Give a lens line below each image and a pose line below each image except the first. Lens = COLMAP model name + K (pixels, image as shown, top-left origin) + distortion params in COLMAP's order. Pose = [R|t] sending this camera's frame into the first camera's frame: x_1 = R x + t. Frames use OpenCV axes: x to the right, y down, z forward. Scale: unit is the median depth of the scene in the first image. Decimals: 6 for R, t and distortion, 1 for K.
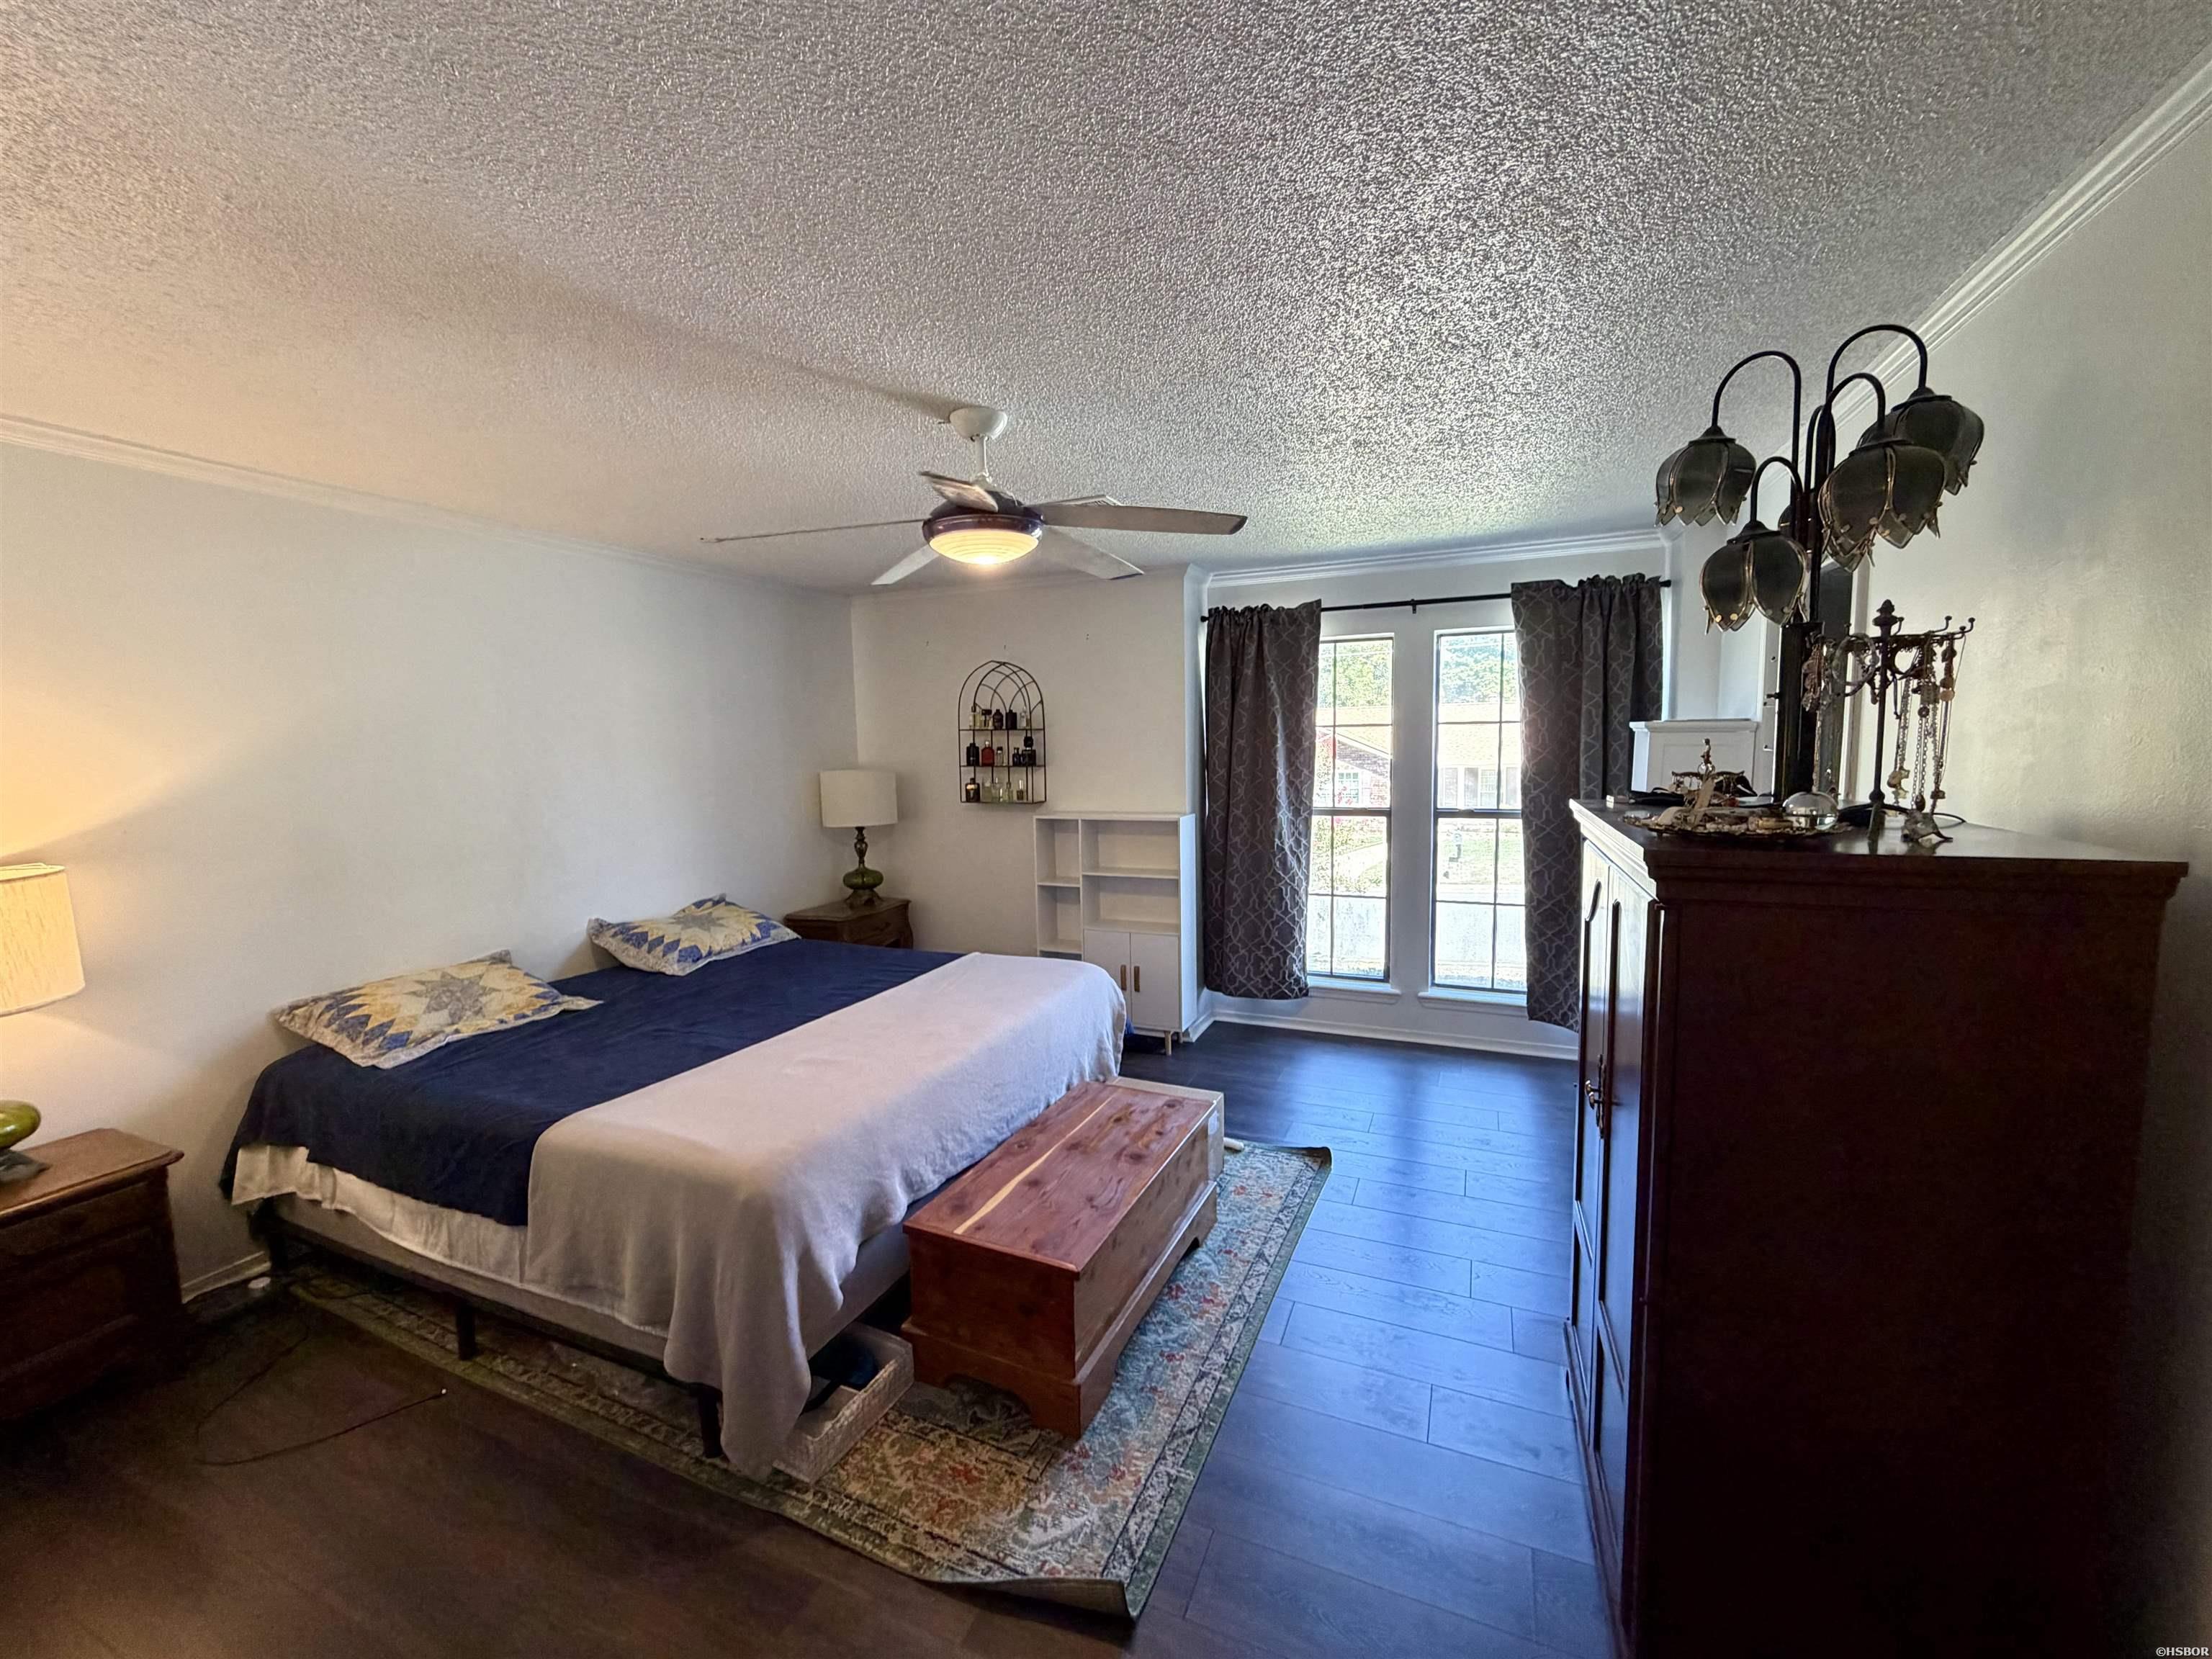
lens RADIAL K [[879.8, 0, 1102.8], [0, 879.8, 829.0], [0, 0, 1]] dist [0.001855, 0.000649]
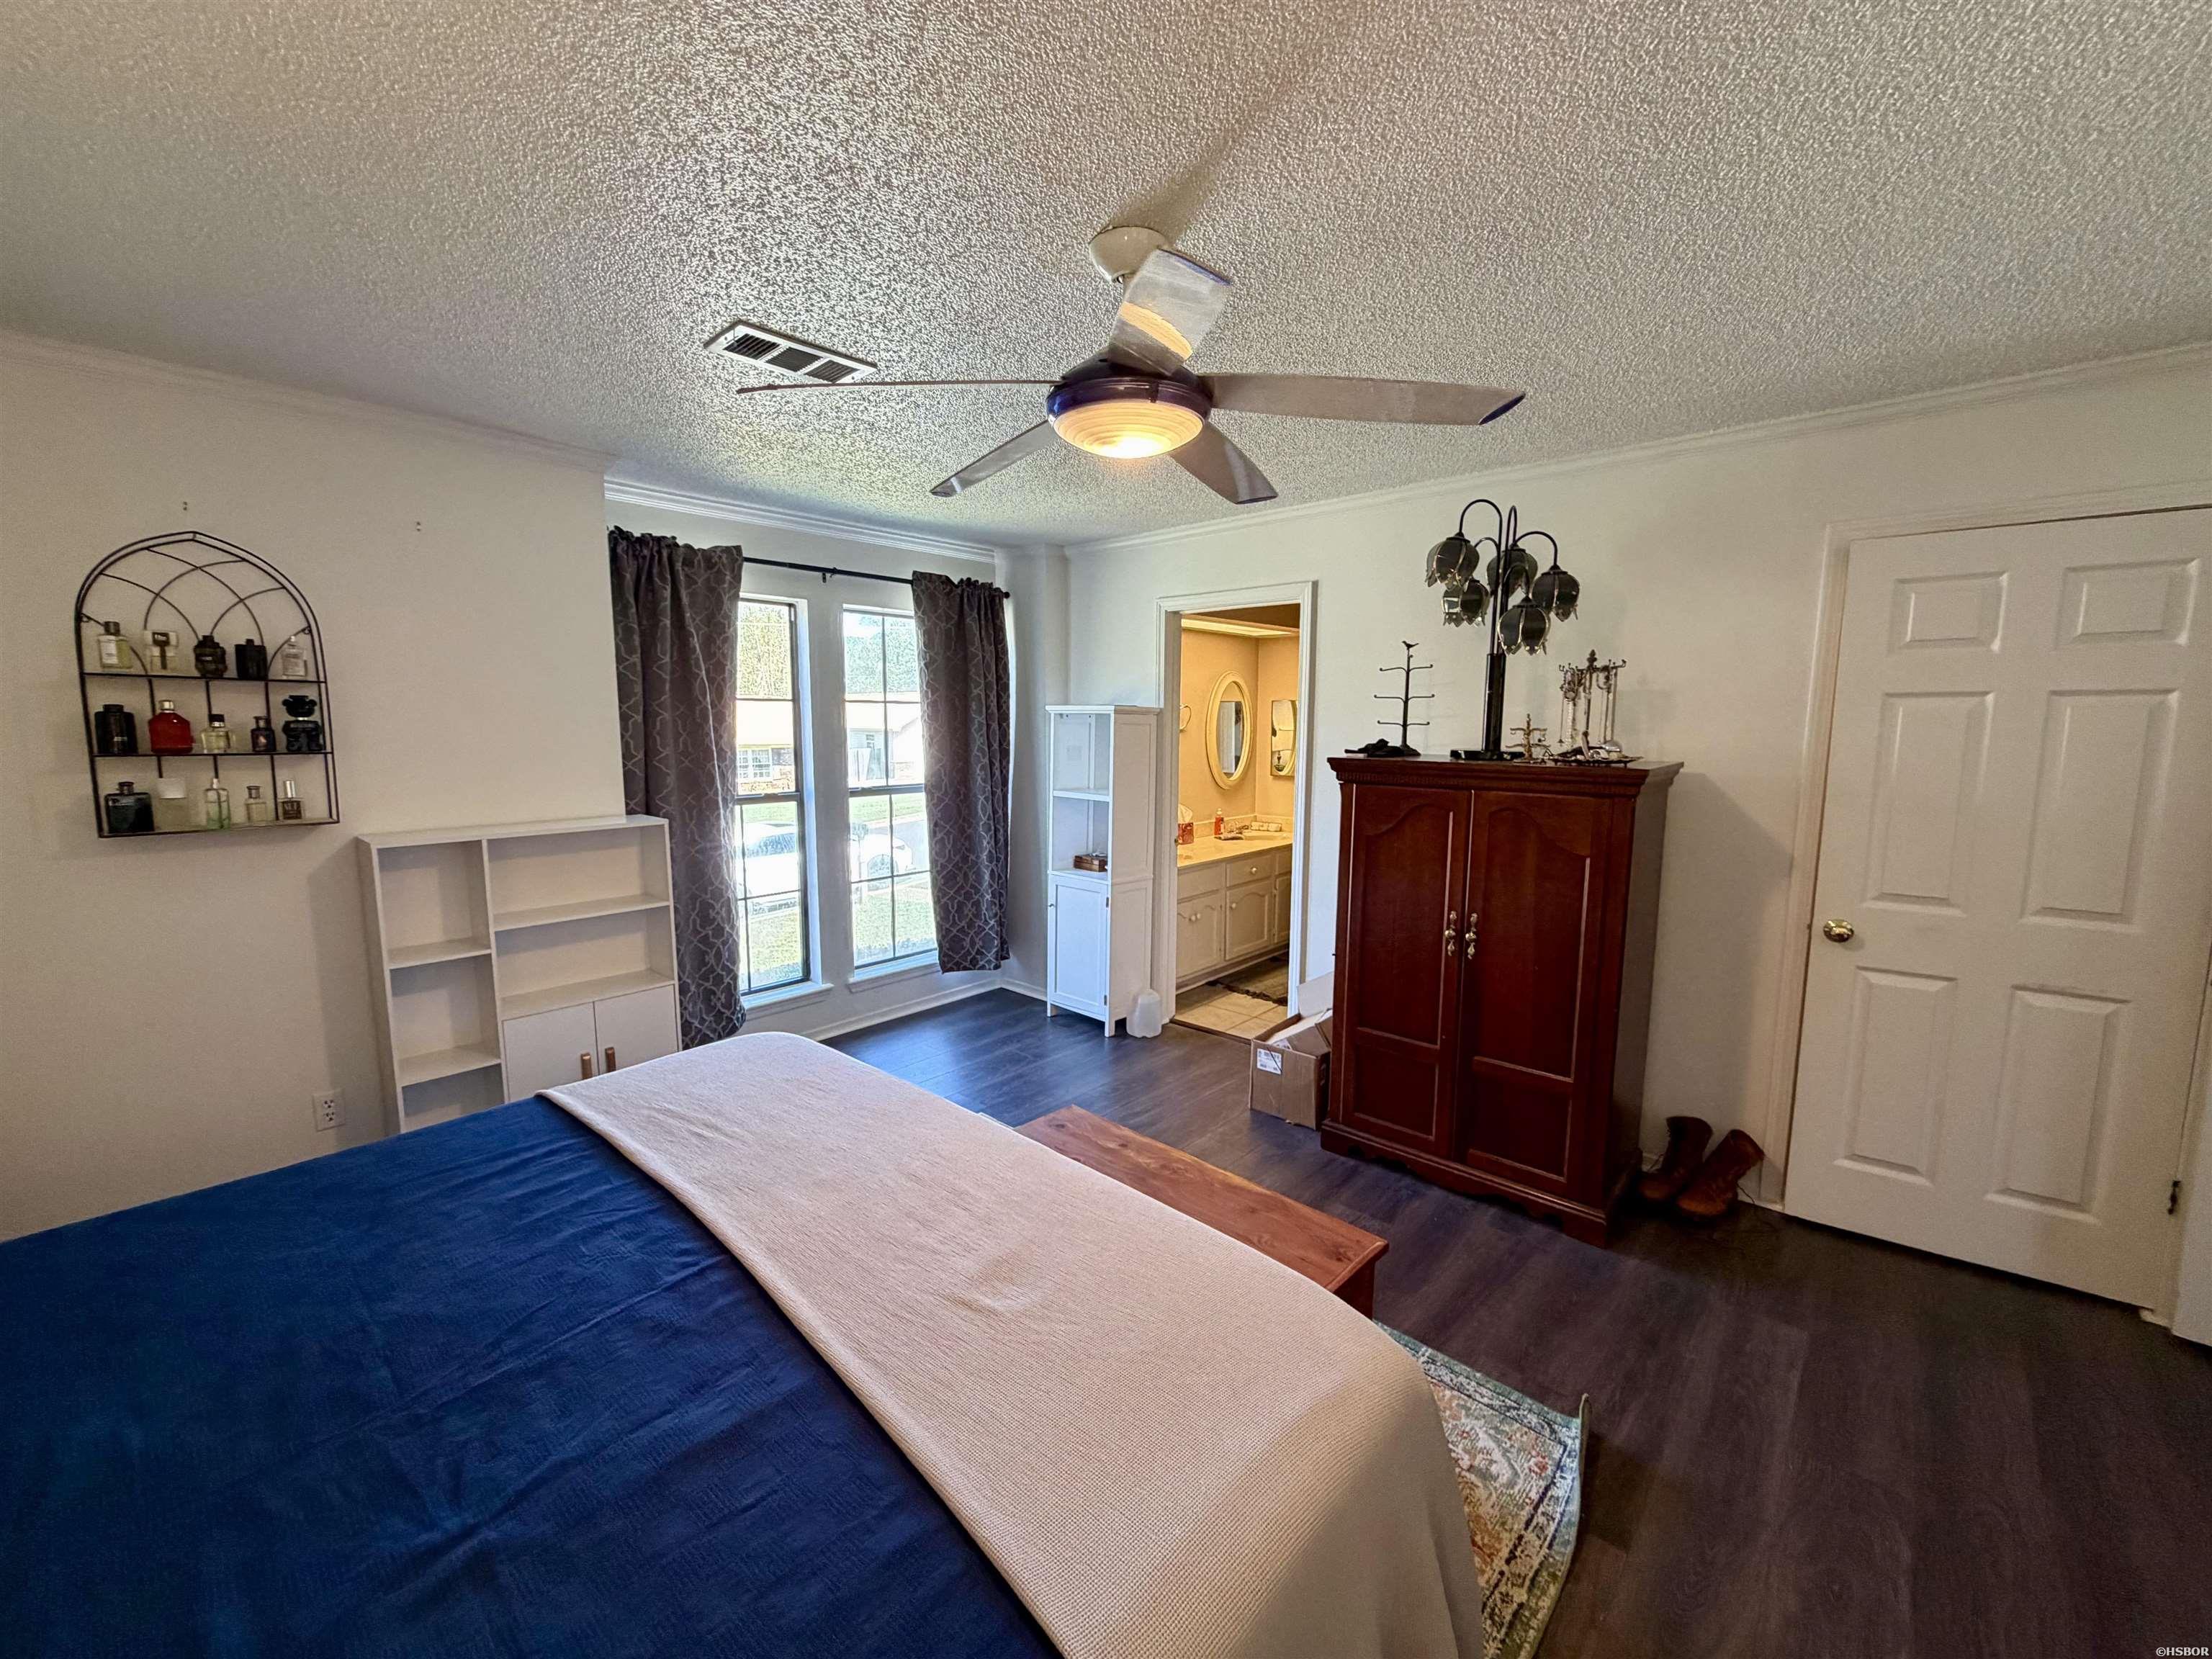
lens RADIAL K [[879.8, 0, 1097.6], [0, 879.8, 825.8], [0, 0, 1]] dist [0.001855, 0.000649]
pose [[0.336180, -0.094509, 0.937044, -0.450384], [0.086574, 0.993841, 0.069178, -0.025583], [-0.937810, 0.057867, 0.342292, 0.415039]]
